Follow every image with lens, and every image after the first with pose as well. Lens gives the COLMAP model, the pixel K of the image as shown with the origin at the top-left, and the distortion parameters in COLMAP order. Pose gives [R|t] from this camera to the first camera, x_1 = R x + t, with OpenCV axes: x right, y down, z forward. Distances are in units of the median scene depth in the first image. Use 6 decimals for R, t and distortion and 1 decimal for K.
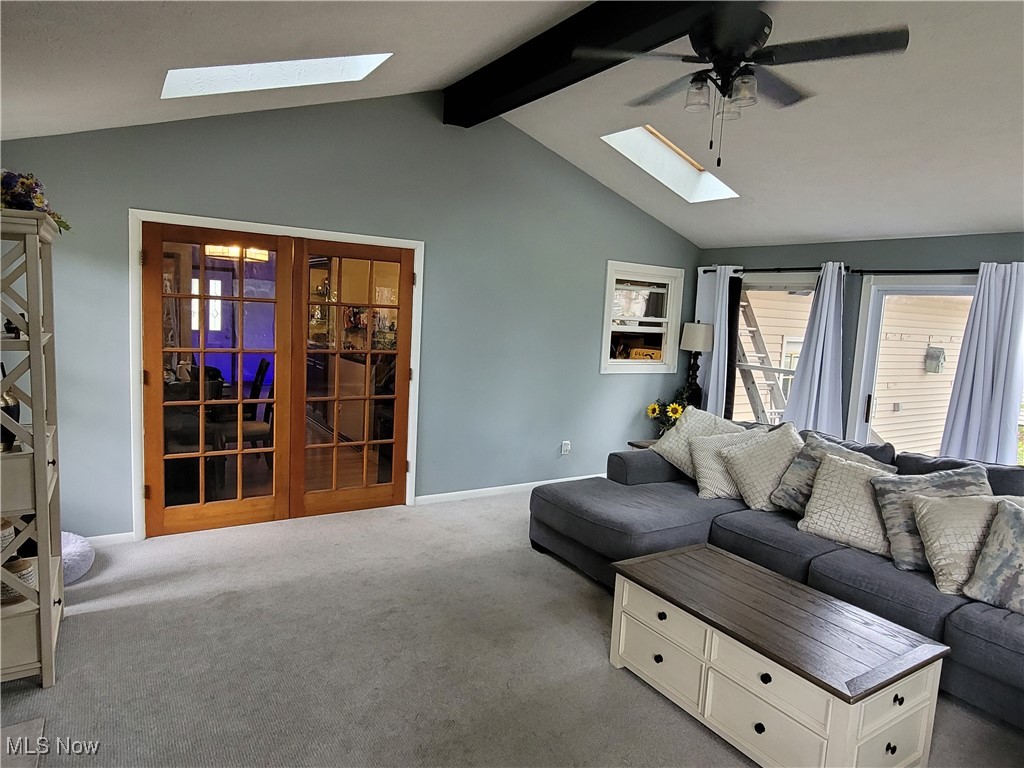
lens RADIAL K [[634.7, 0, 510.1], [0, 634.7, 382.9], [0, 0, 1]] dist [-0.004184, -0.001981]
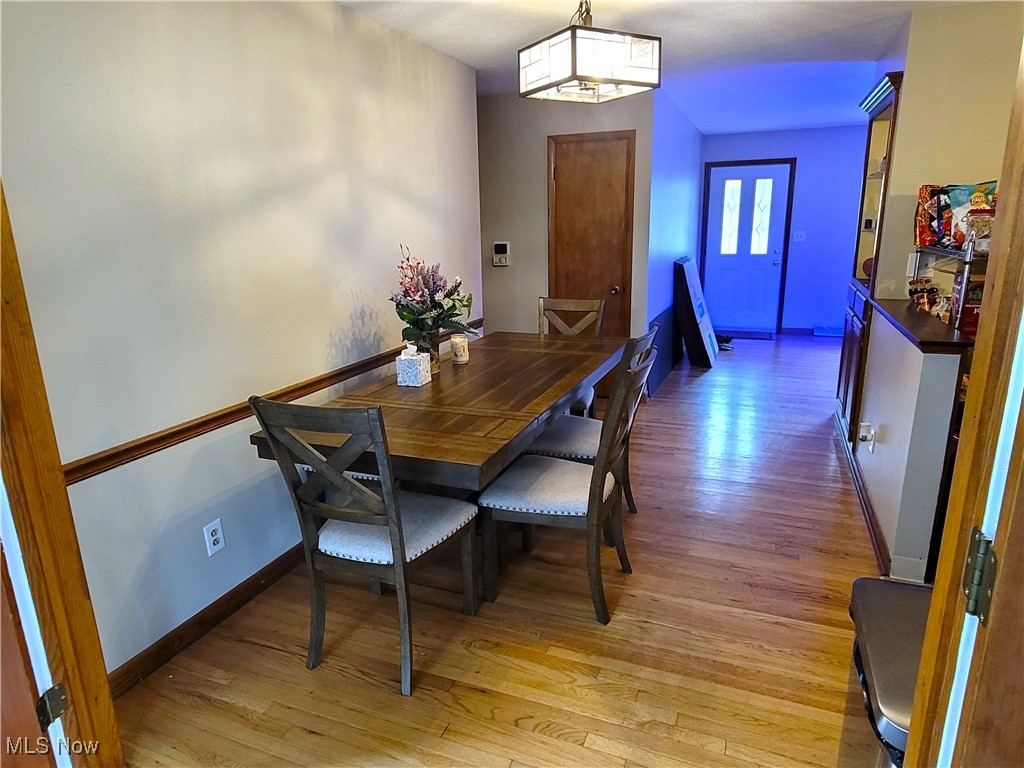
lens RADIAL K [[634.7, 0, 513.7], [0, 634.7, 383.8], [0, 0, 1]] dist [-0.004184, -0.001981]
pose [[0.575671, 0.148807, -0.804027, -0.043675], [-0.049068, 0.987816, 0.147690, -0.032133], [0.816208, -0.045569, 0.575959, 0.383642]]
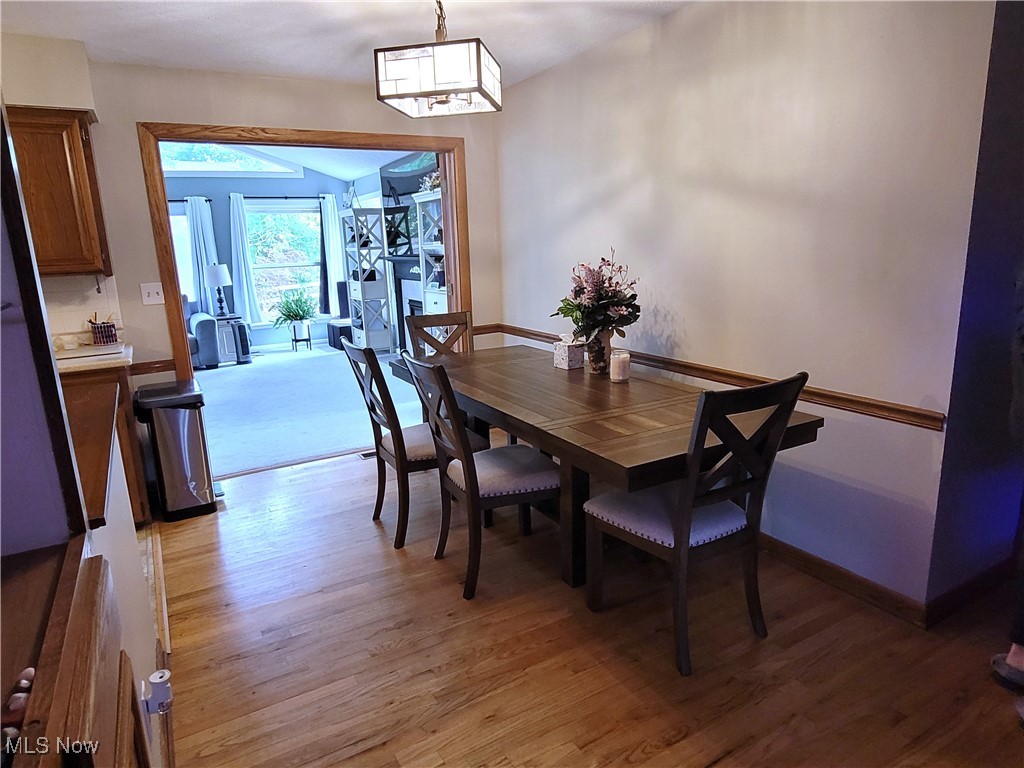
lens RADIAL K [[634.7, 0, 513.3], [0, 634.7, 387.5], [0, 0, 1]] dist [-0.004184, -0.001981]
pose [[-0.998301, -0.026205, 0.052046, -0.190480], [-0.007332, 0.942566, 0.333939, -0.065714], [-0.057808, 0.332990, -0.941157, 0.650765]]
